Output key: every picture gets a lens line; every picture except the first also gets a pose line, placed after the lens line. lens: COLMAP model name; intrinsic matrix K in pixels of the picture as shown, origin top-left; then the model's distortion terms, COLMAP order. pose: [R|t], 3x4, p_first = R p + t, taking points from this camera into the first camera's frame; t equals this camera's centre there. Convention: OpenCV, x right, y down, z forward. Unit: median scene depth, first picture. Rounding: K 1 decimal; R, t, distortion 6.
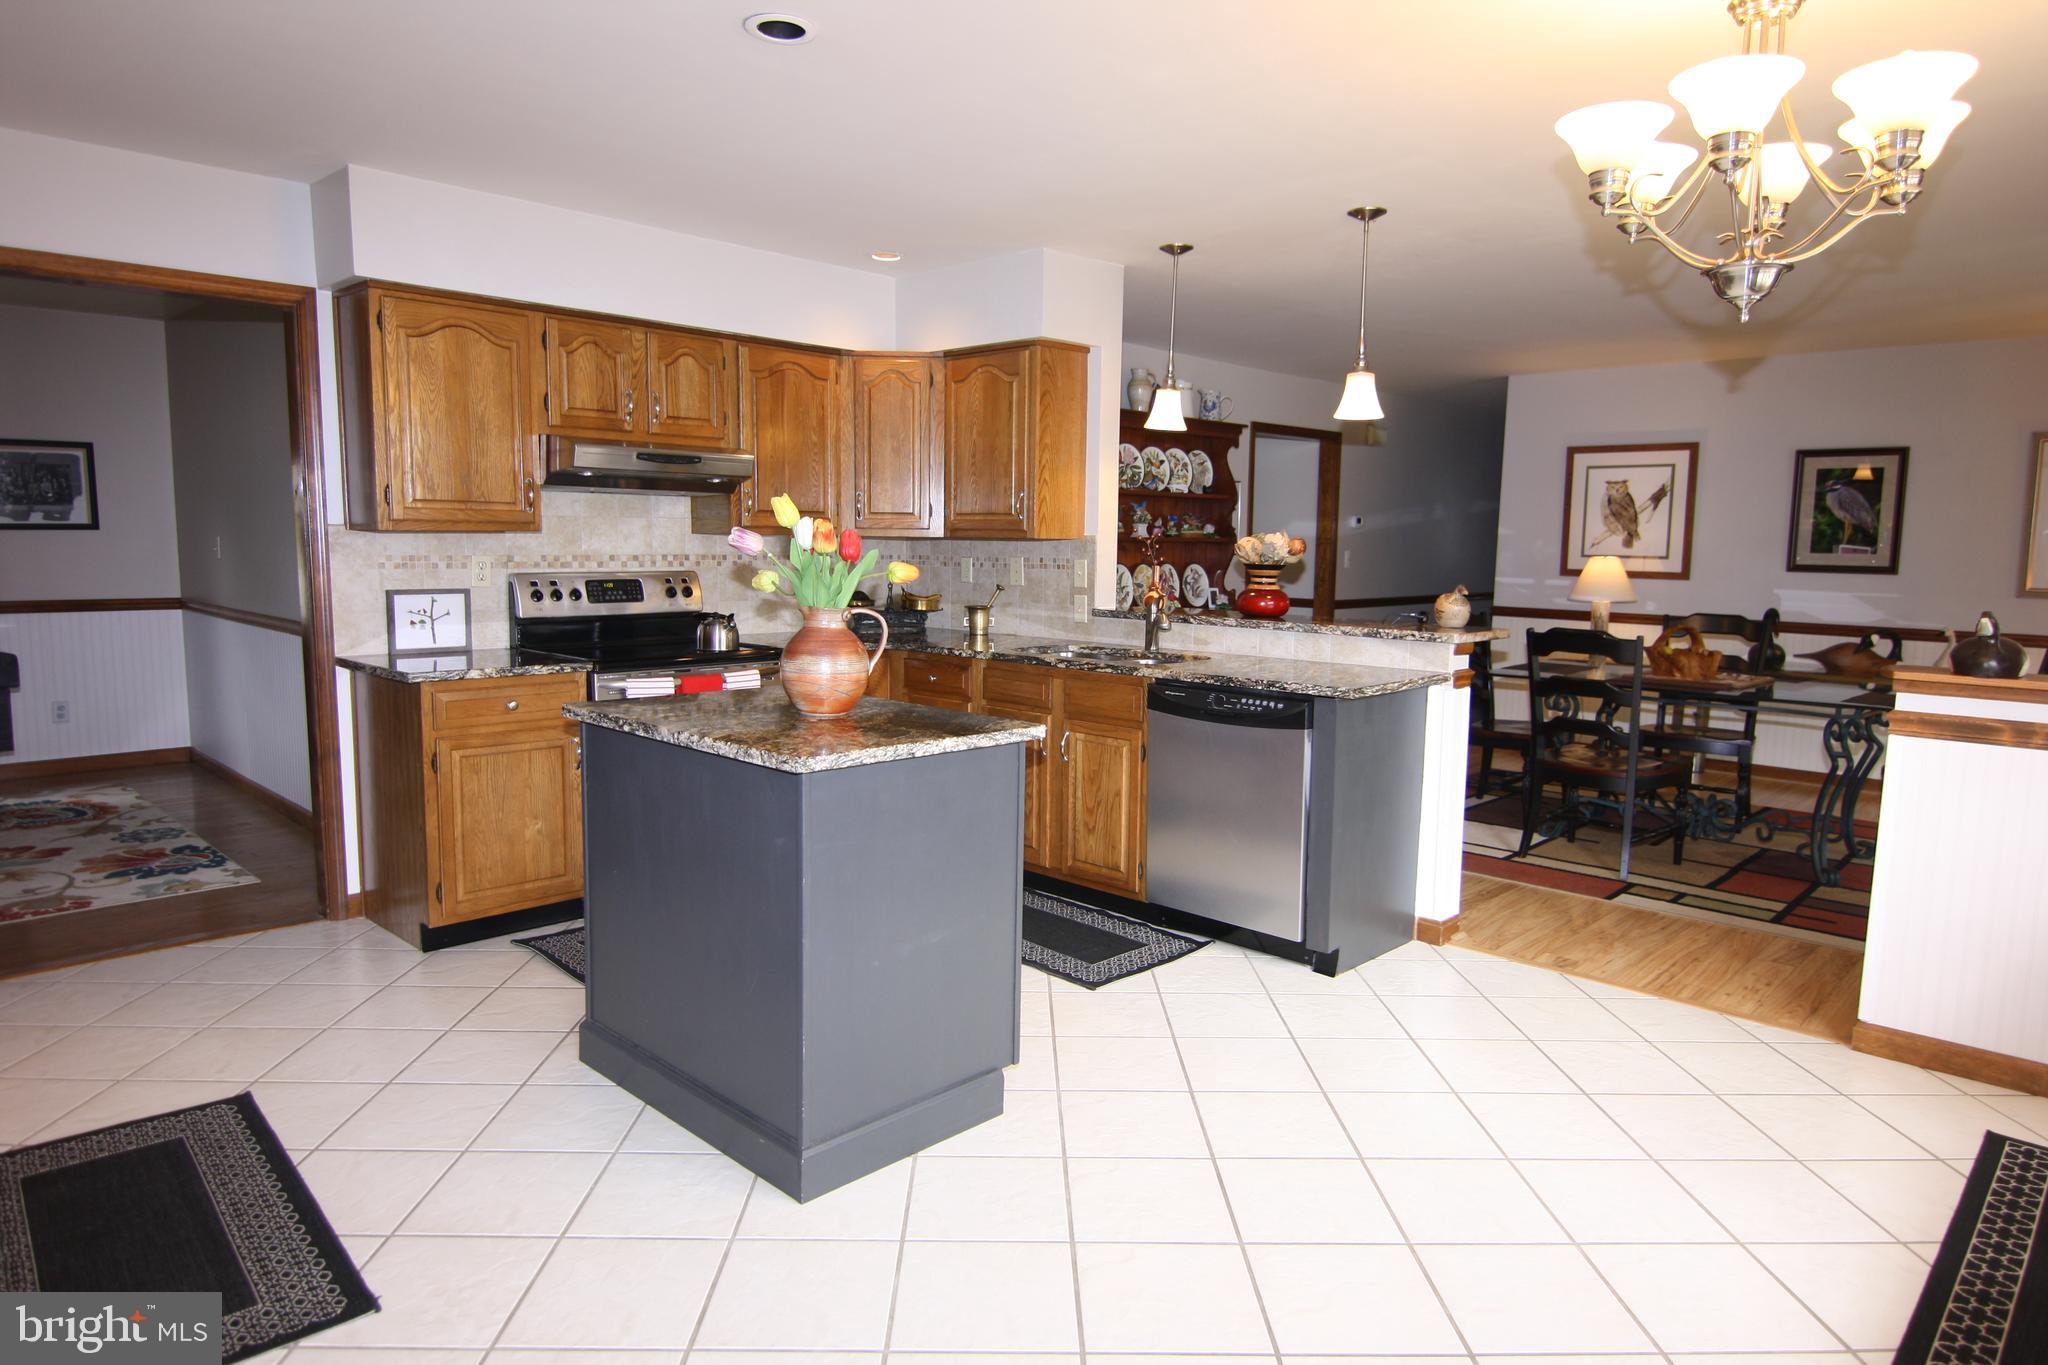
lens RADIAL K [[1198.9, 0, 1013.1], [0, 1198.9, 682.6], [0, 0, 1]] dist [0.004164, -0.017066]
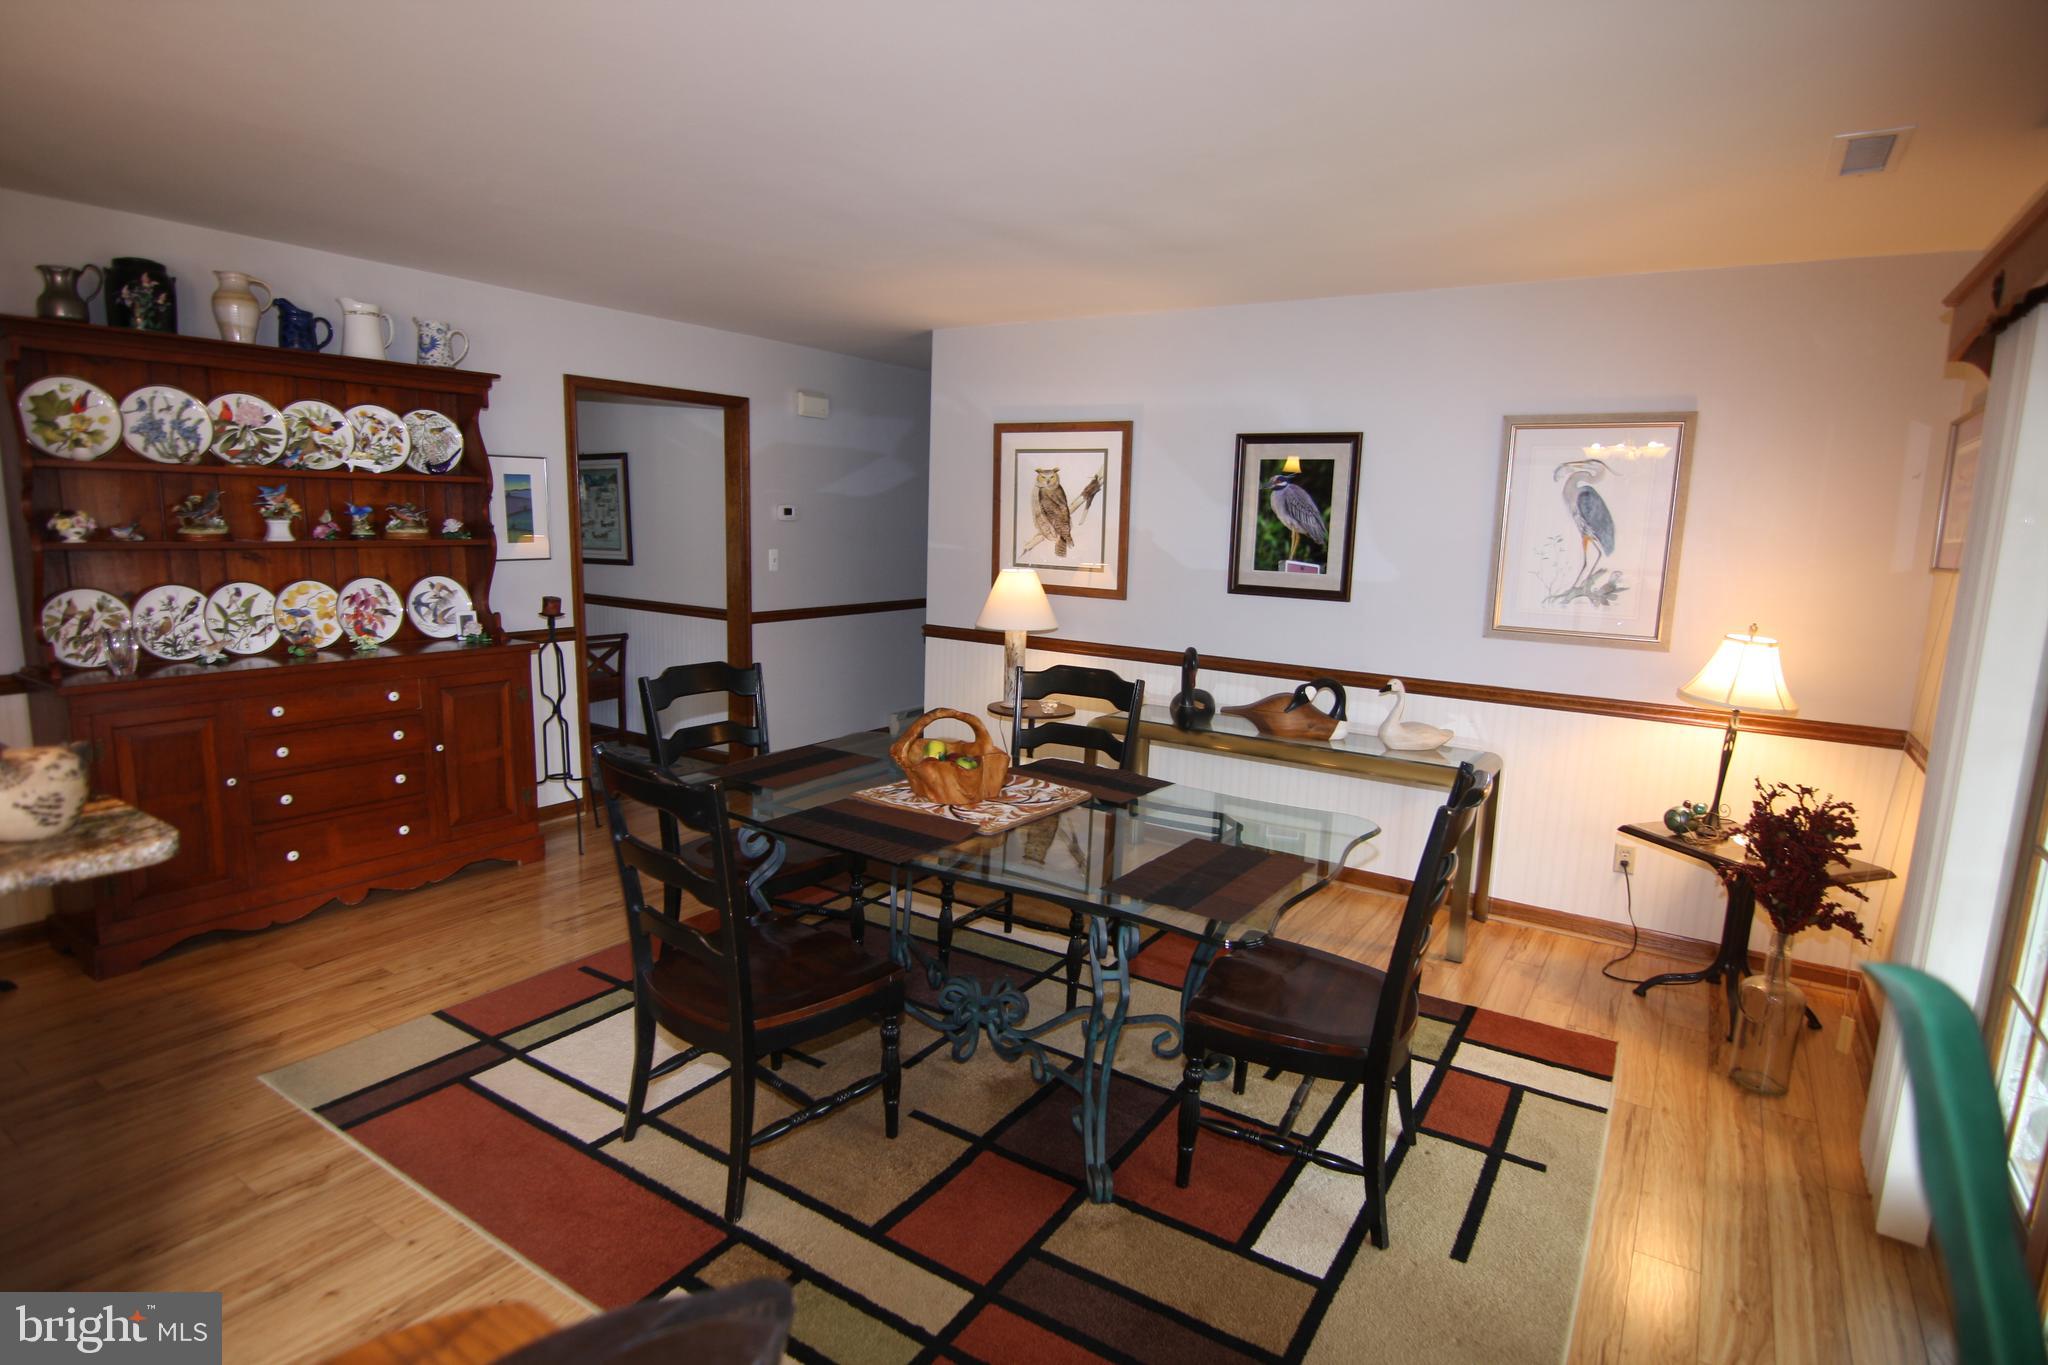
lens RADIAL K [[1046.9, 0, 1010.8], [0, 1046.9, 681.5], [0, 0, 1]] dist [-0.008289, -0.009333]
pose [[0.980874, -0.014313, 0.194114, 0.567146], [0.005555, 0.998945, 0.045586, -0.101641], [-0.194562, -0.043635, 0.979919, 0.550958]]
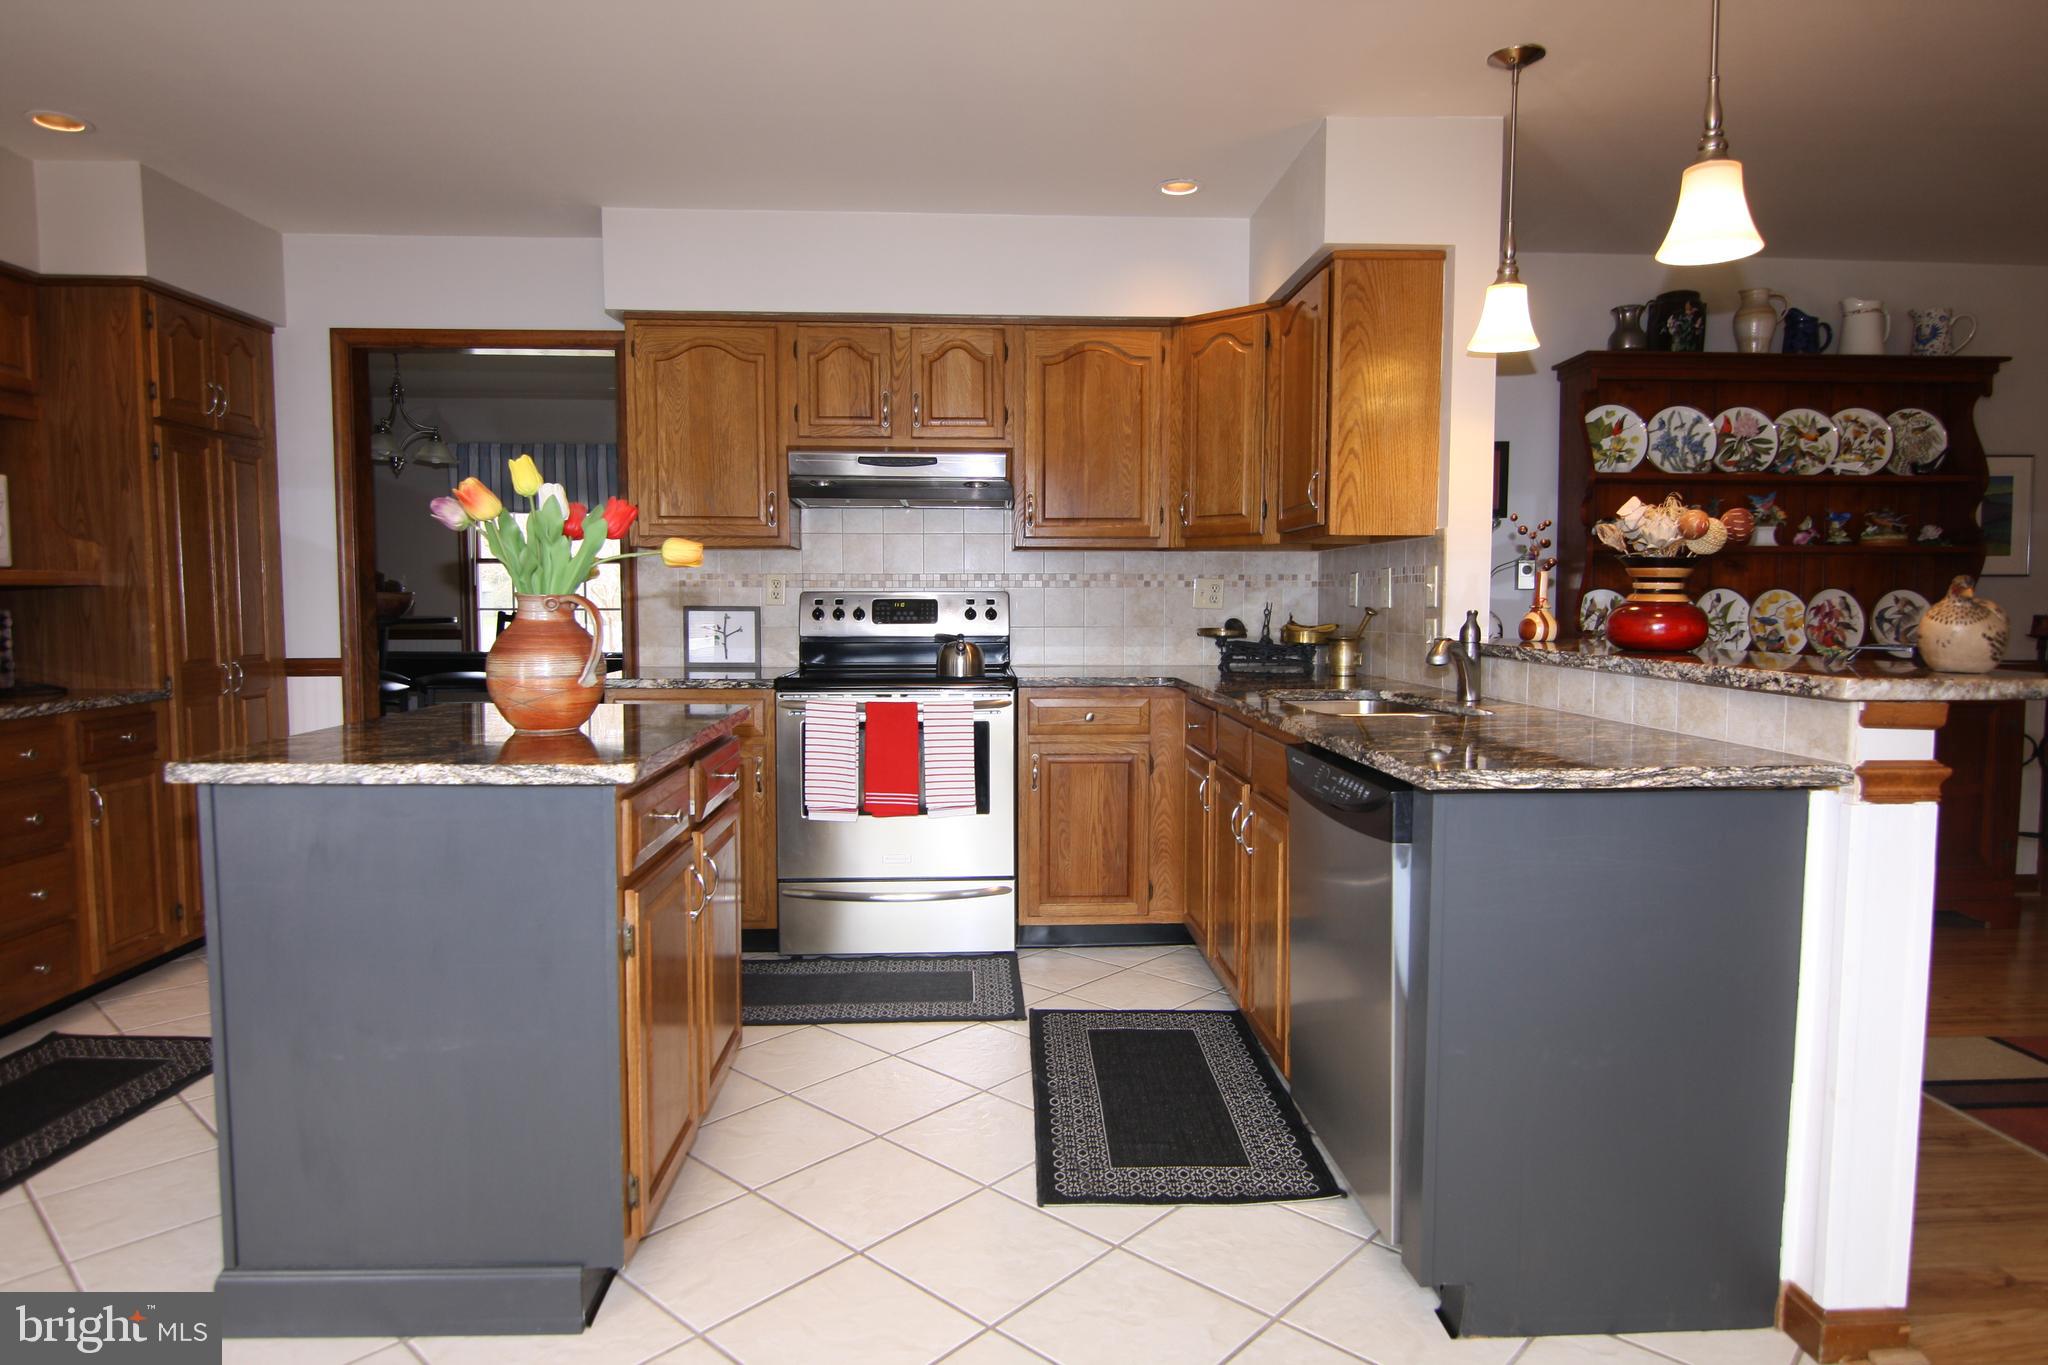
lens RADIAL K [[1198.9, 0, 1027.6], [0, 1198.9, 676.7], [0, 0, 1]] dist [0.004164, -0.017066]
pose [[0.737772, 0.033082, -0.674239, 0.373770], [-0.071837, 0.996974, -0.029689, -0.005035], [0.671216, 0.070338, 0.737917, 0.385155]]
